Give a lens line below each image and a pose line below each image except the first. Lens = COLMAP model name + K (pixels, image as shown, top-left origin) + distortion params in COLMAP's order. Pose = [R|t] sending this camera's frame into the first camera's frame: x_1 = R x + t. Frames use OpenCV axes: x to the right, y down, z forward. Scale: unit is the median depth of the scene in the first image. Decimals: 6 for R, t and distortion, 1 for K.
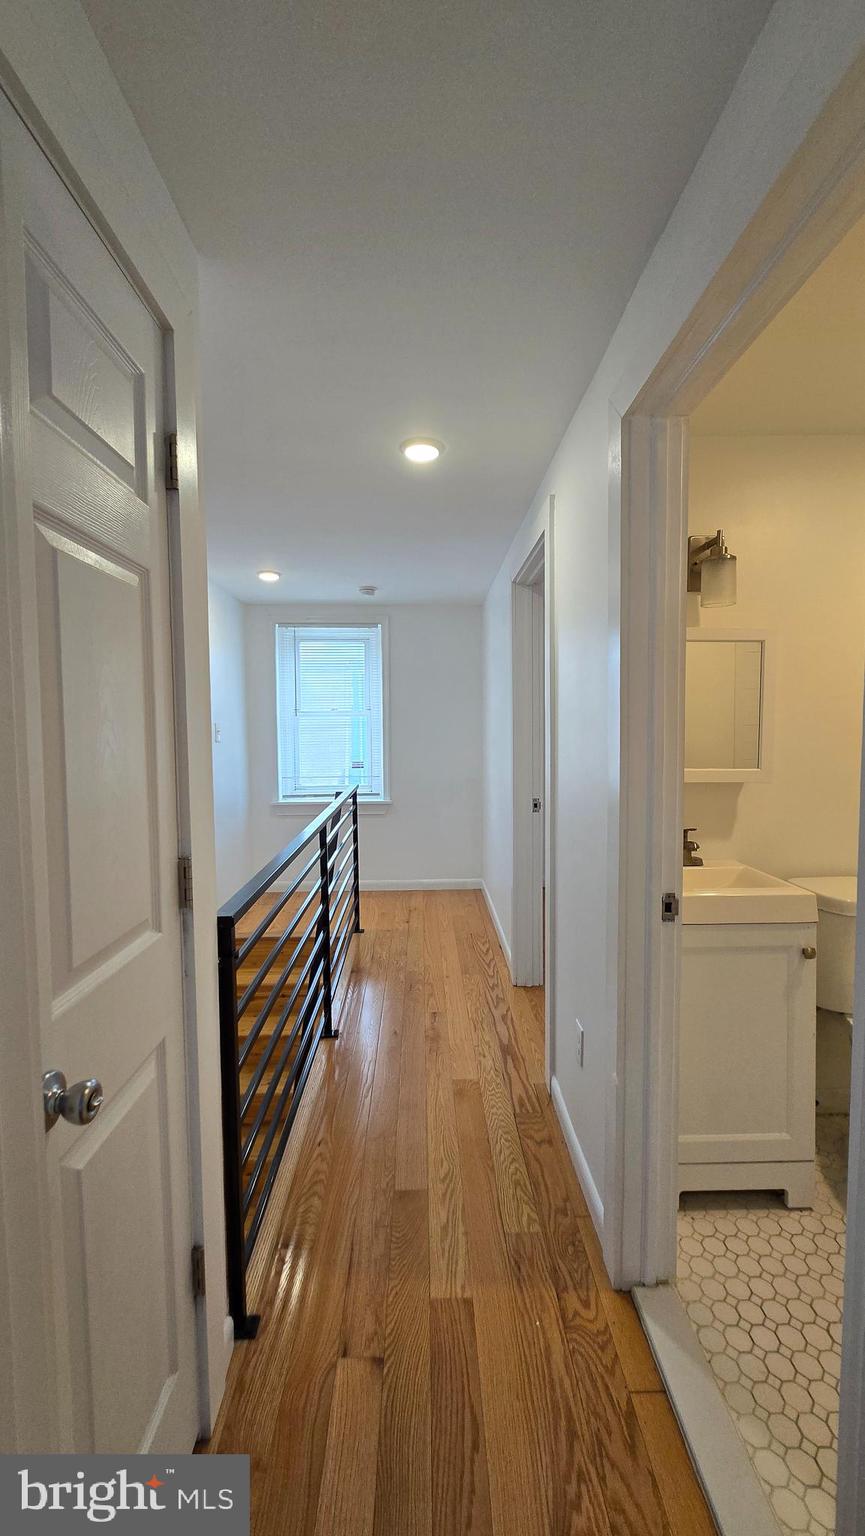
lens RADIAL K [[602.1, 0, 429.3], [0, 602.1, 757.4], [0, 0, 1]] dist [-0.000186, -0.000131]
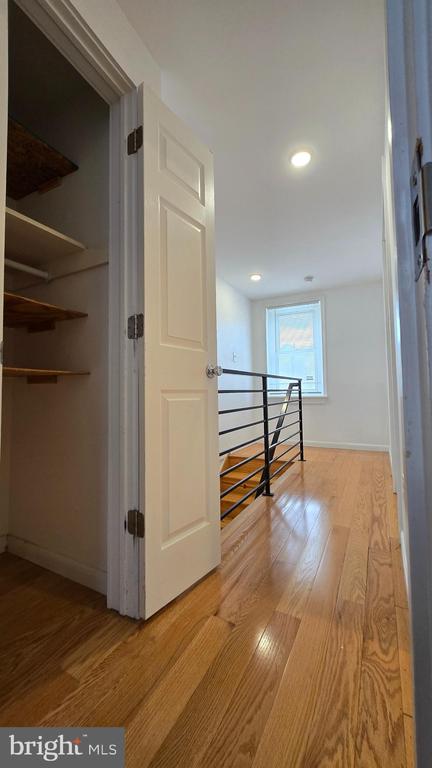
lens RADIAL K [[301.1, 0, 214.4], [0, 301.1, 378.7], [0, 0, 1]] dist [-0.000186, -0.000131]
pose [[0.875137, -0.024822, -0.483237, 0.259954], [-0.019707, 0.996026, -0.086853, 0.358445], [0.483473, 0.085531, 0.871171, 0.175493]]
